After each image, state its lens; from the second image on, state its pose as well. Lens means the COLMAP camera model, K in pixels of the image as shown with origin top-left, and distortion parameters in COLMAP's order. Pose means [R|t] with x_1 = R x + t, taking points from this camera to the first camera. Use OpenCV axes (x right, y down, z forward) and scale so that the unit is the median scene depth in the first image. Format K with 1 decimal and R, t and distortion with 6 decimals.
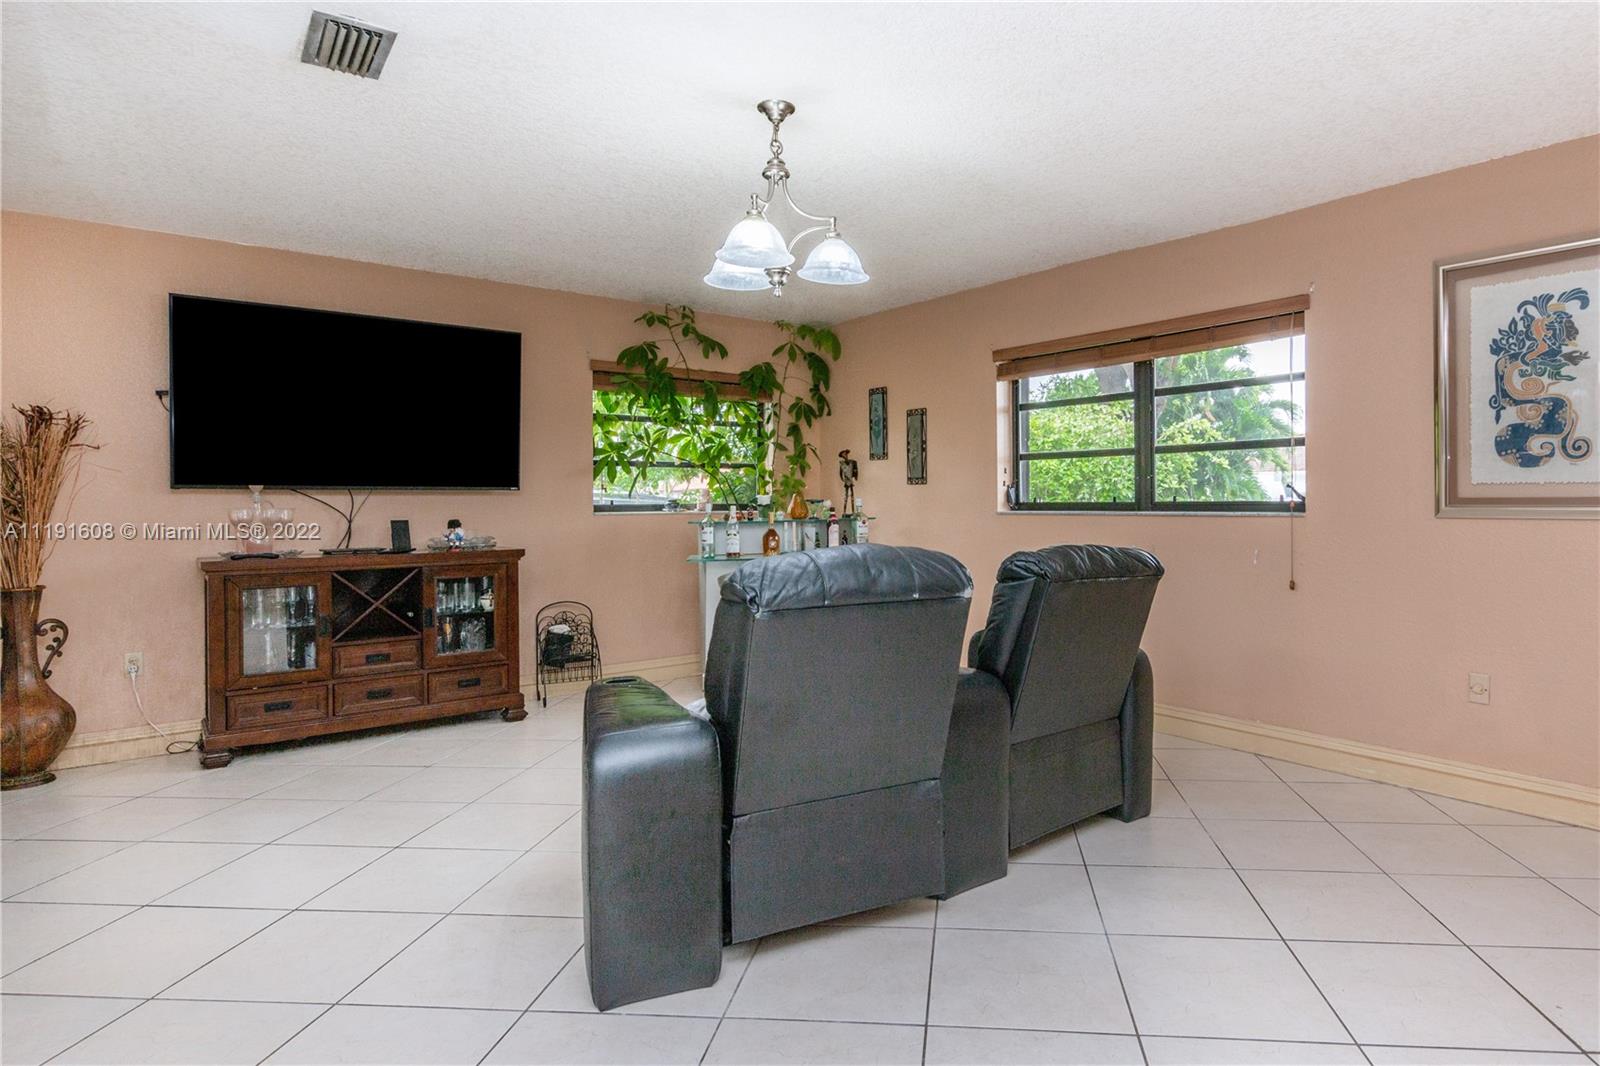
lens RADIAL K [[899.1, 0, 894.3], [0, 899.1, 496.0], [0, 0, 1]] dist [0.006088, -0.001105]
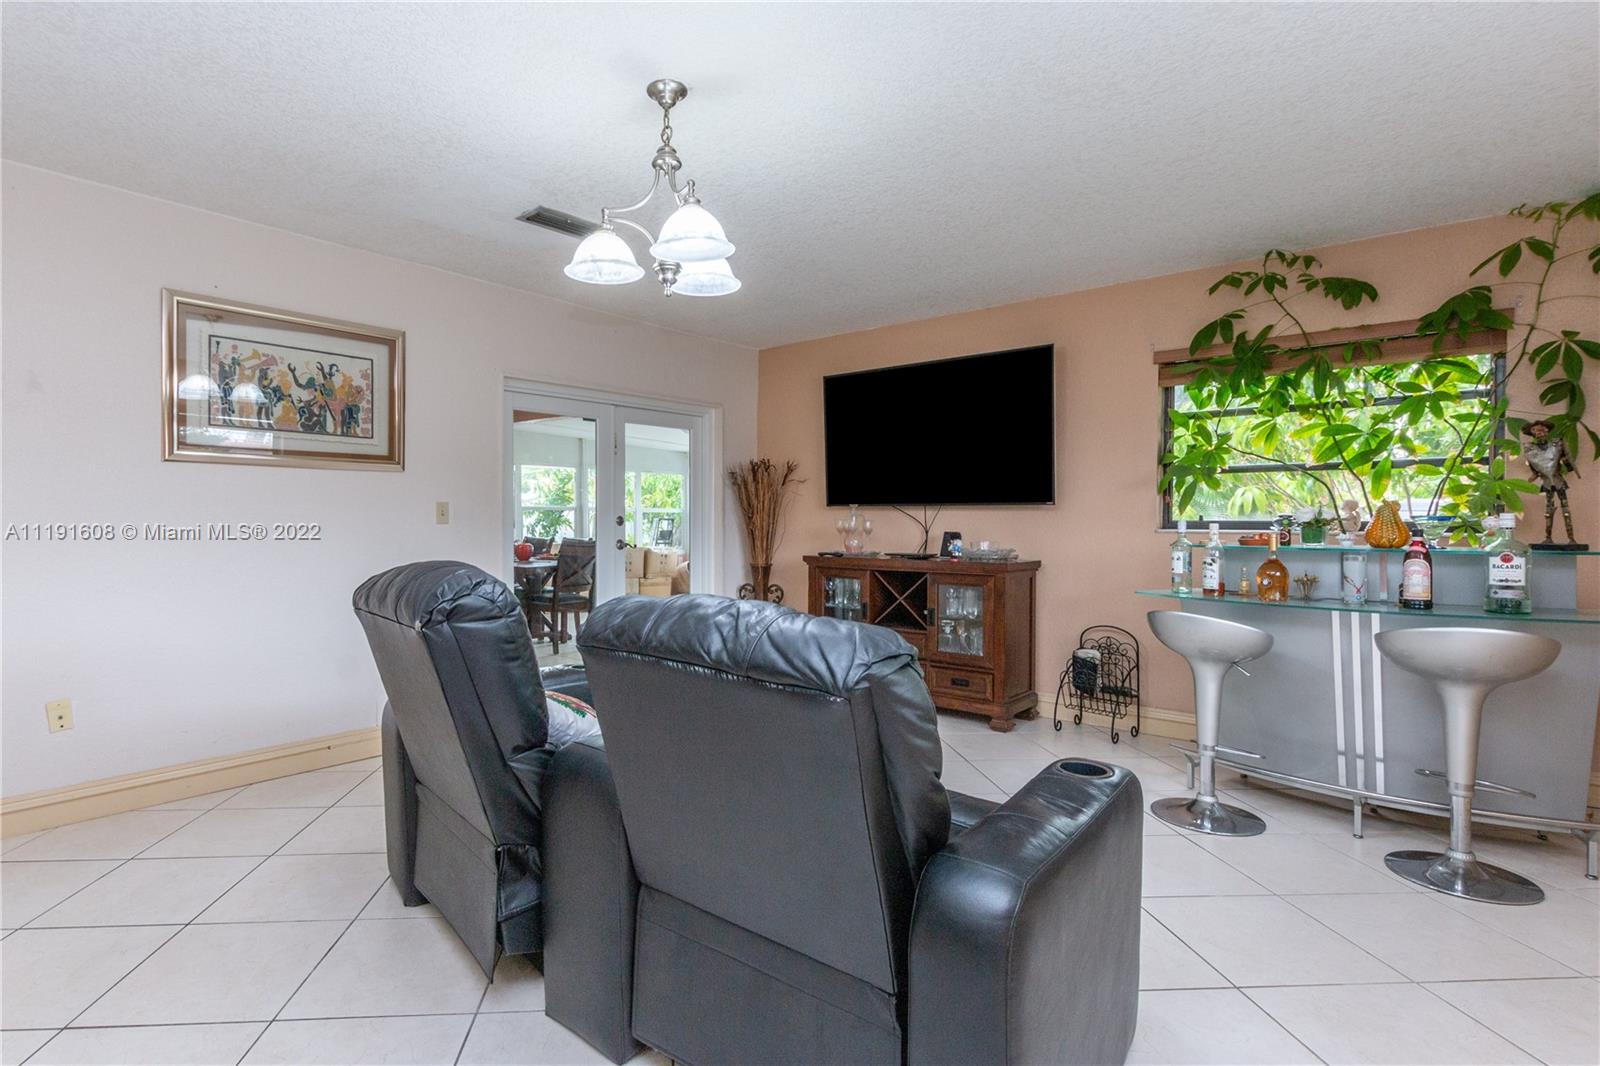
lens RADIAL K [[797.7, 0, 745.9], [0, 797.7, 514.8], [0, 0, 1]] dist [0.011328, -0.004238]
pose [[0.147730, 0.001820, -0.989026, 0.455720], [0.002595, 0.999994, 0.002227, 0.001932], [0.989024, -0.002896, 0.147725, 0.624140]]
